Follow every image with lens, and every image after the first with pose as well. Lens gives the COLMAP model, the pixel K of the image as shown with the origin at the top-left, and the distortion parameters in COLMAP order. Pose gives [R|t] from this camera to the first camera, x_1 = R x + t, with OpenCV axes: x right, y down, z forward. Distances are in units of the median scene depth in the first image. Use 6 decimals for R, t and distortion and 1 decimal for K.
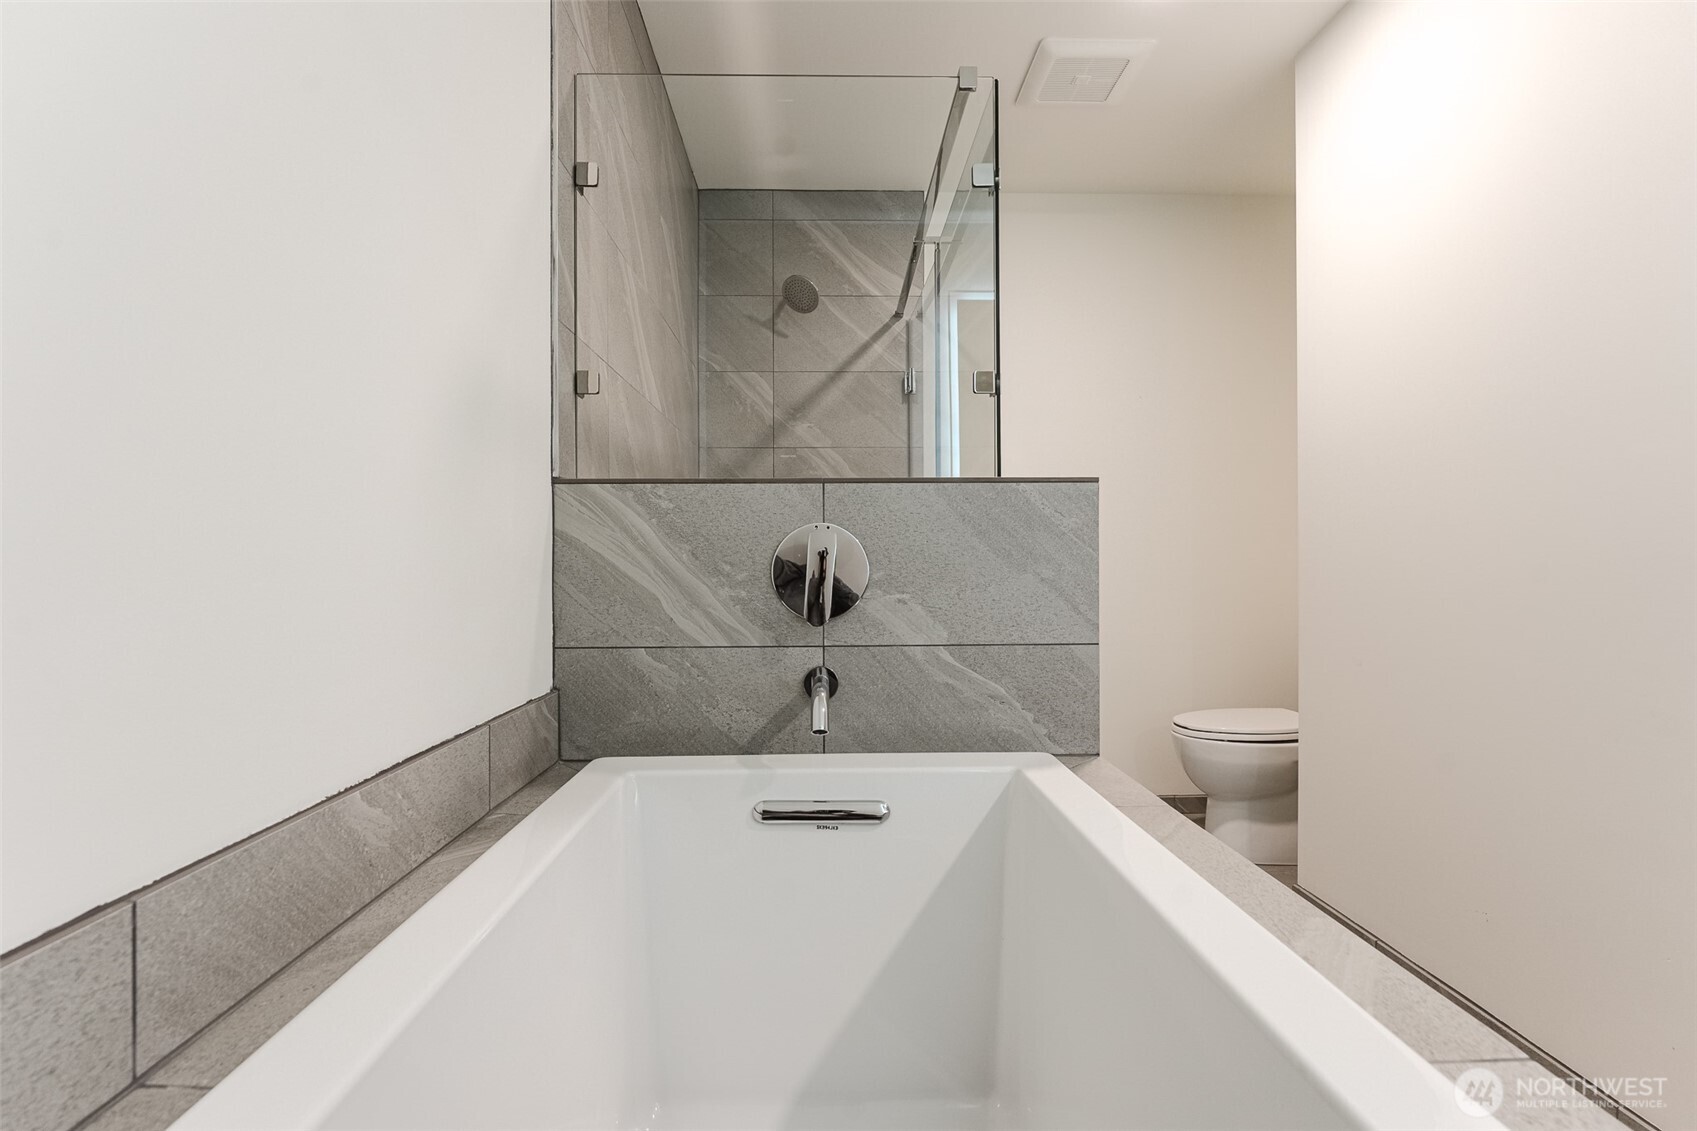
lens RADIAL K [[790.7, 0, 843.0], [0, 790.7, 554.0], [0, 0, 1]] dist [-0.001558, 0.001241]
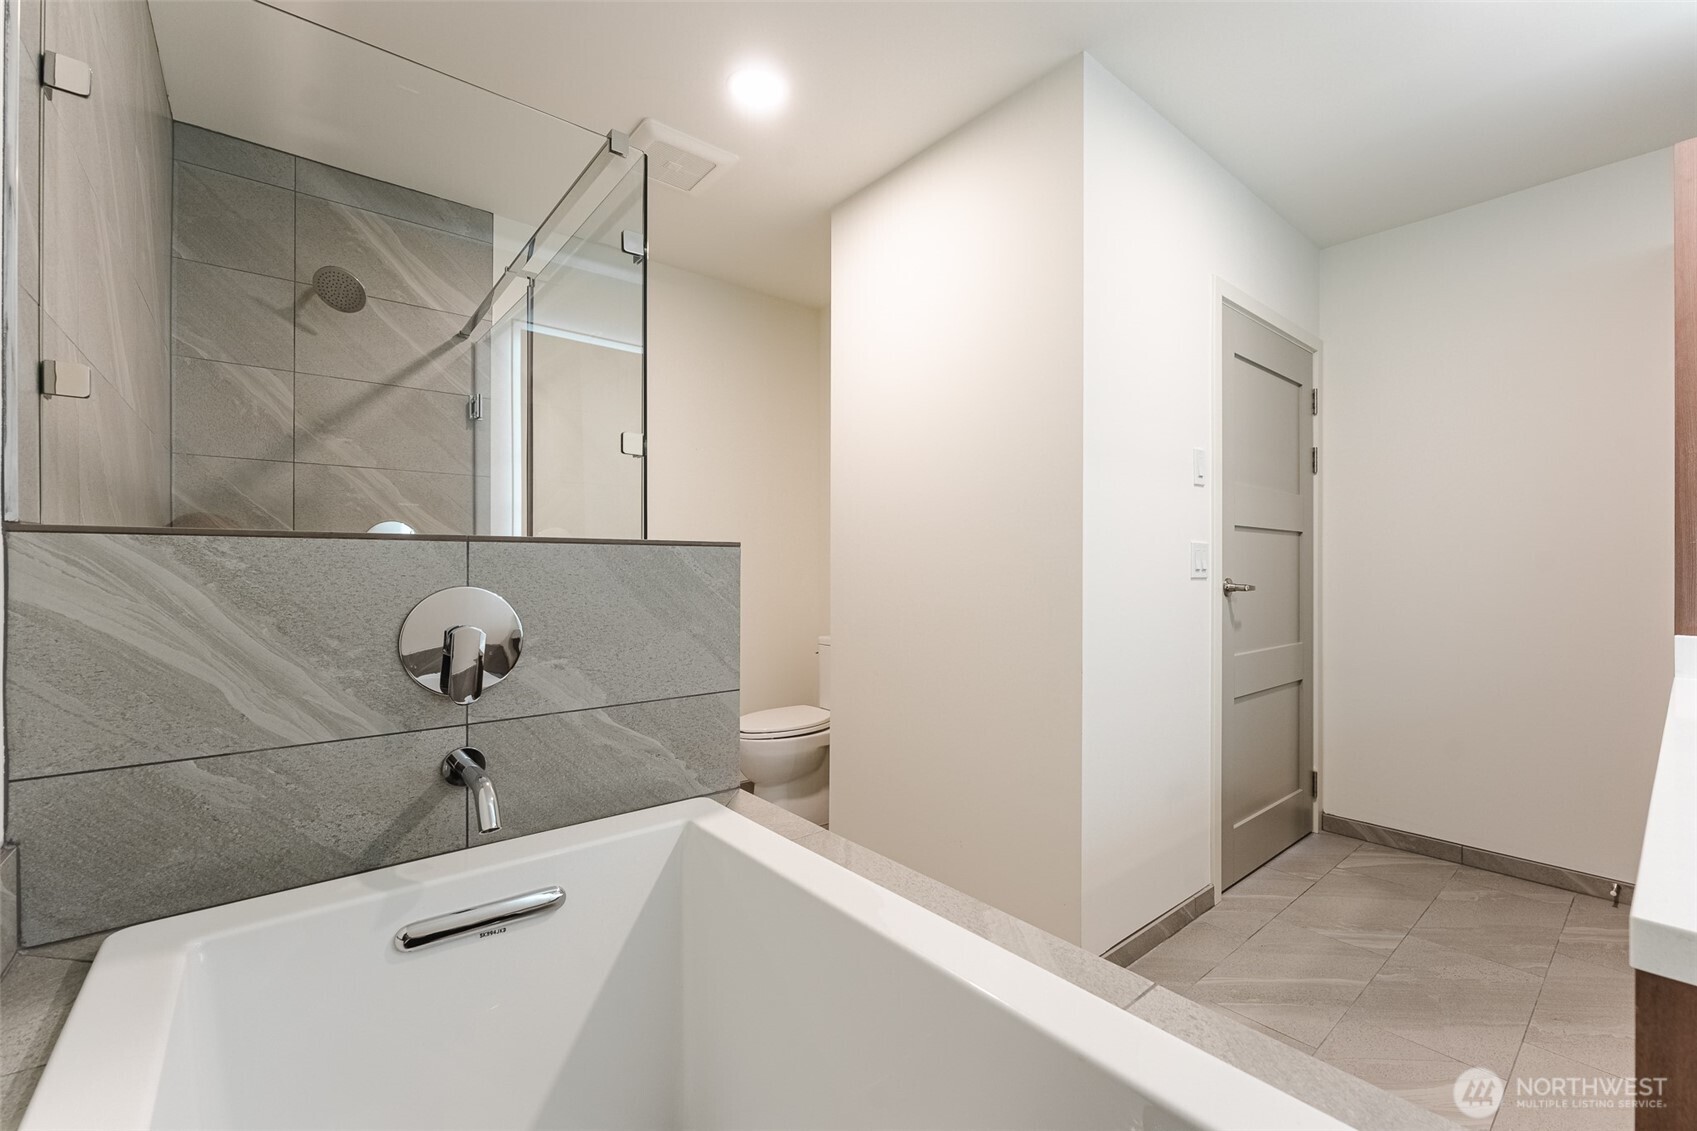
lens RADIAL K [[696.9, 0, 852.0], [0, 696.9, 567.3], [0, 0, 1]] dist [-0.007416, 0.001575]
pose [[0.788411, 0.004989, 0.615129, -0.163890], [-0.008064, 0.999965, 0.002225, -0.064999], [-0.615097, -0.006715, 0.788423, 0.116089]]
